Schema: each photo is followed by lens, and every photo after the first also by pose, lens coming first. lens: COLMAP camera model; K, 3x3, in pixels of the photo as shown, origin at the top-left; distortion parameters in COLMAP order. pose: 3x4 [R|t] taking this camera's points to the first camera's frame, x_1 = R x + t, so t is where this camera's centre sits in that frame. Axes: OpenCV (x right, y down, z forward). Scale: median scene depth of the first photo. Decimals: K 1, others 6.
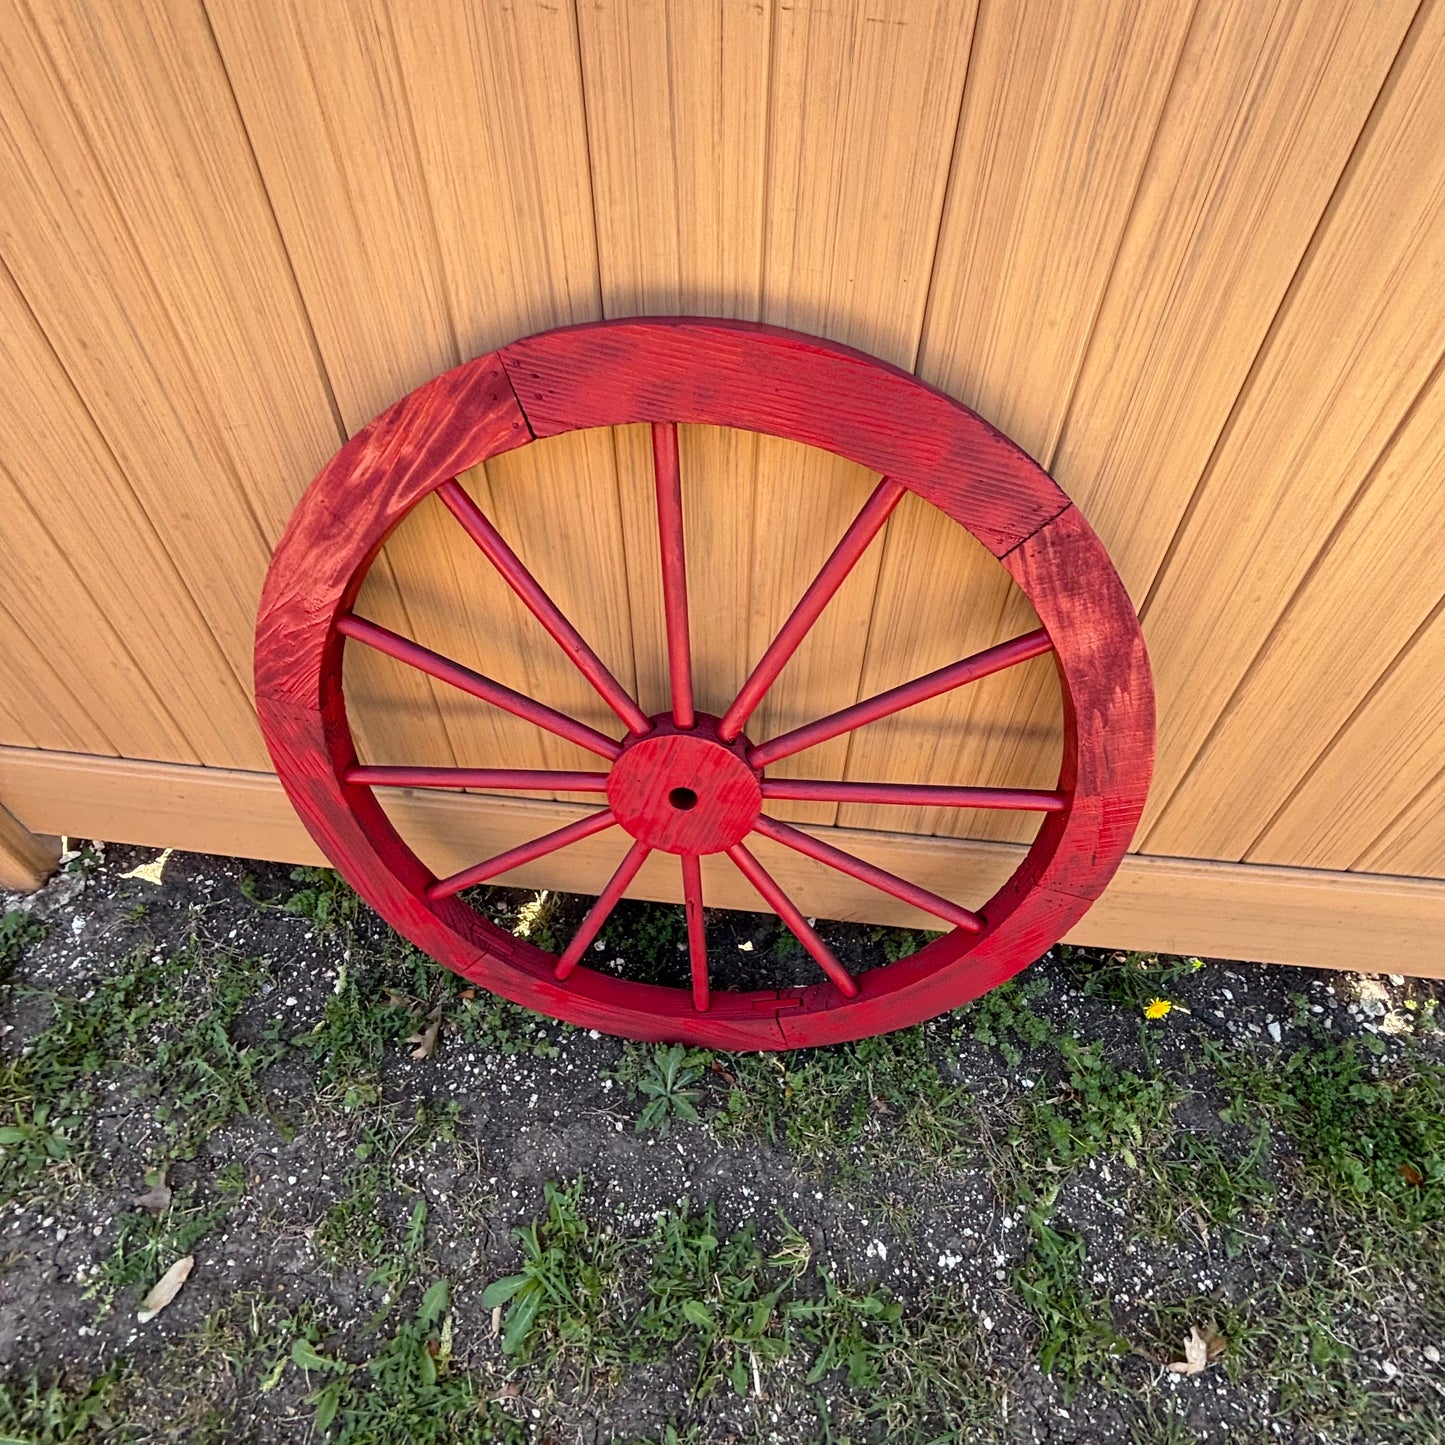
lens RADIAL K [[768.6, 0, 721.4], [0, 768.6, 723.0], [0, 0, 1]] dist [-0.011378, 0.006403]
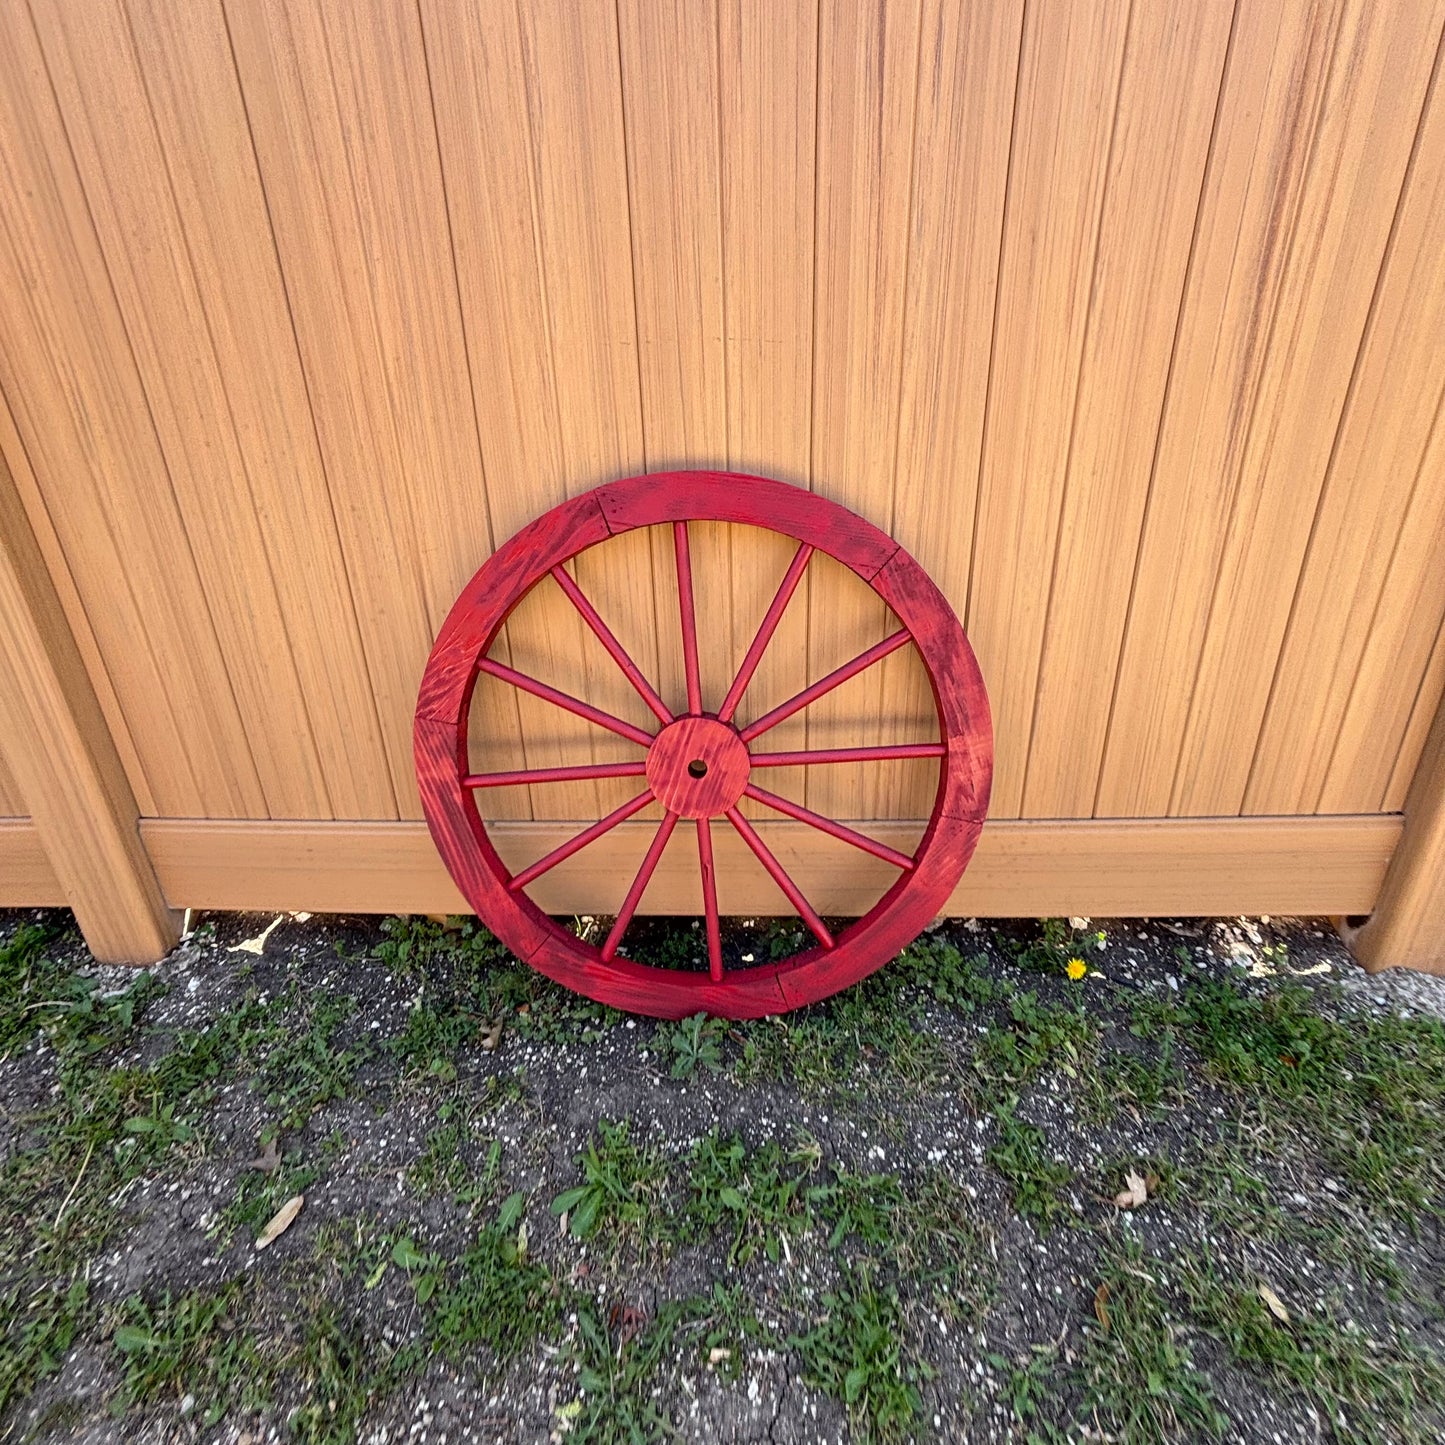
lens RADIAL K [[768.6, 0, 724.1], [0, 768.6, 726.5], [0, 0, 1]] dist [-0.011378, 0.006403]
pose [[0.997163, -0.058839, 0.046938, -0.054869], [0.071668, 0.932781, -0.353247, 0.477111], [-0.022998, 0.355609, 0.934352, -0.369289]]
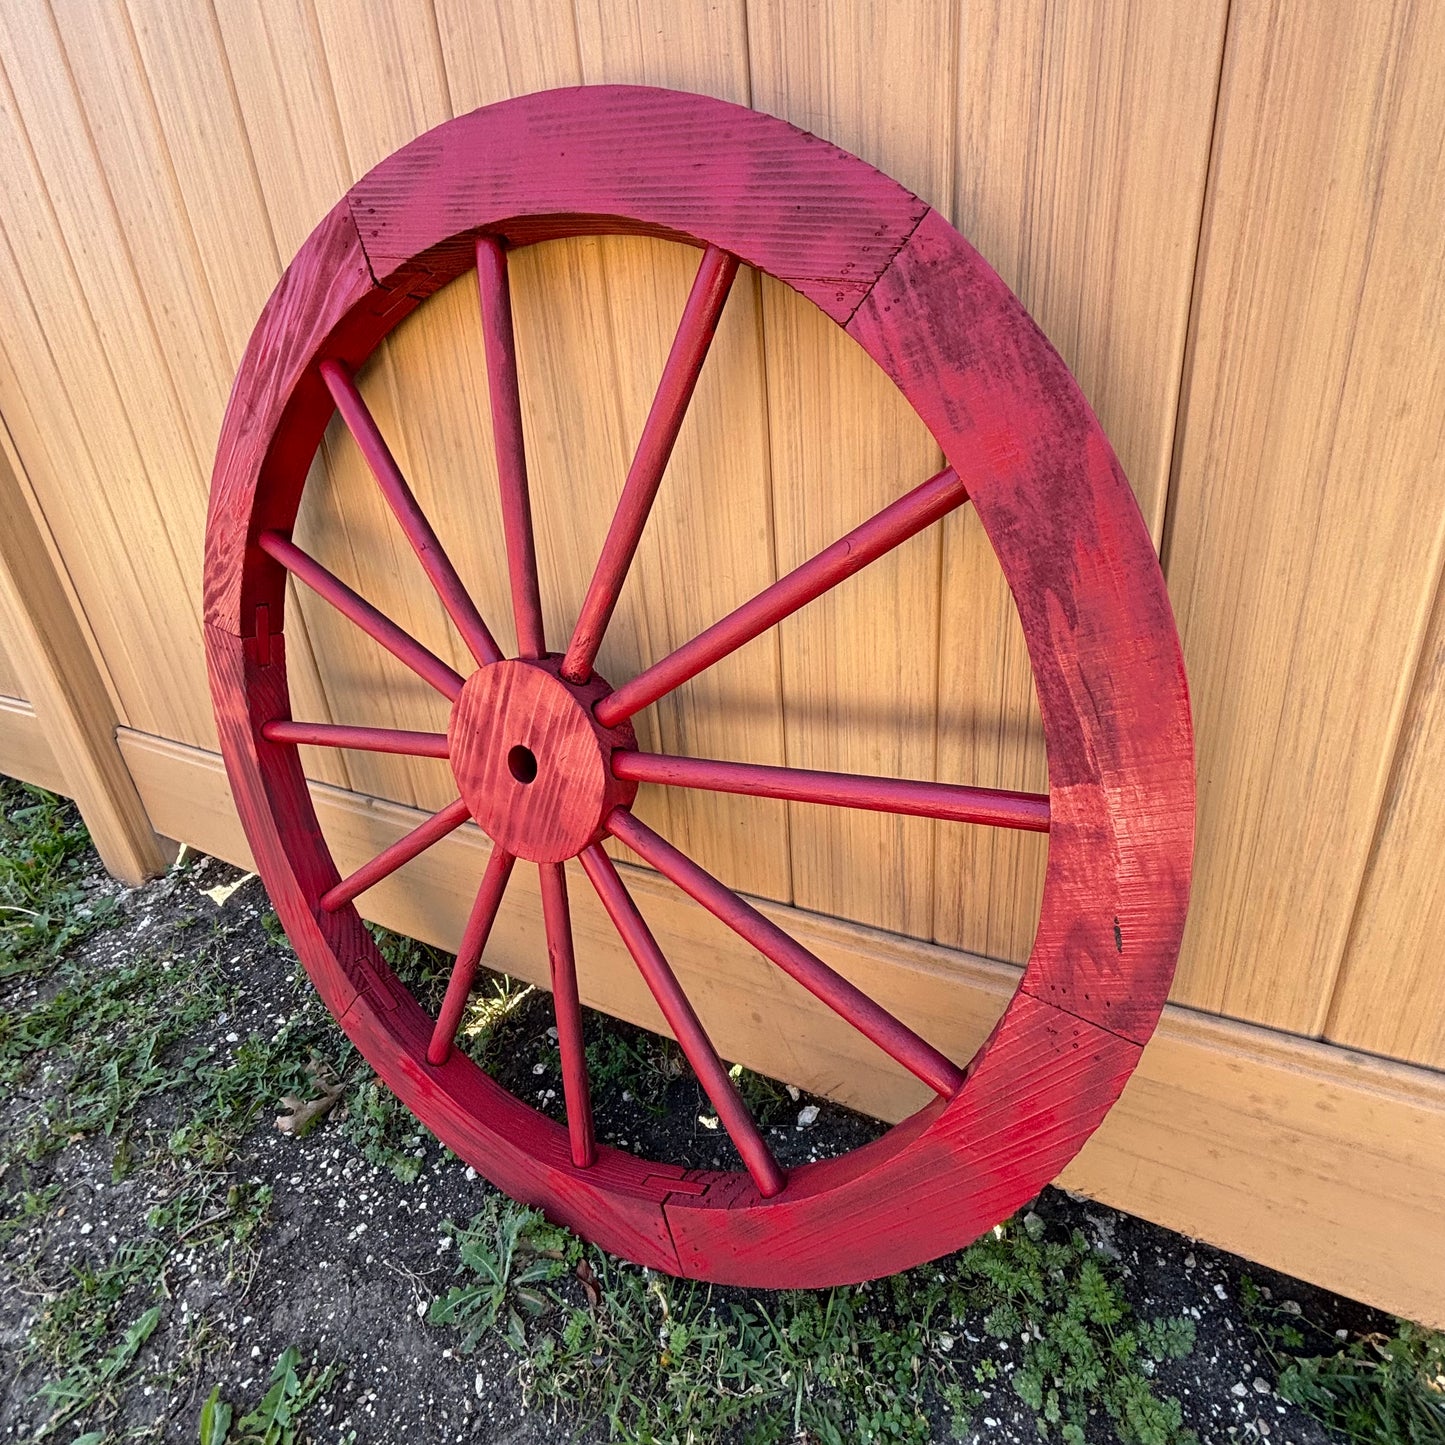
lens RADIAL K [[768.6, 0, 726.4], [0, 768.6, 725.1], [0, 0, 1]] dist [-0.011378, 0.006403]
pose [[0.913960, 0.073722, -0.399052, 0.372838], [-0.212227, 0.924997, -0.315183, 0.223373], [0.345886, 0.372754, 0.861056, 0.348121]]
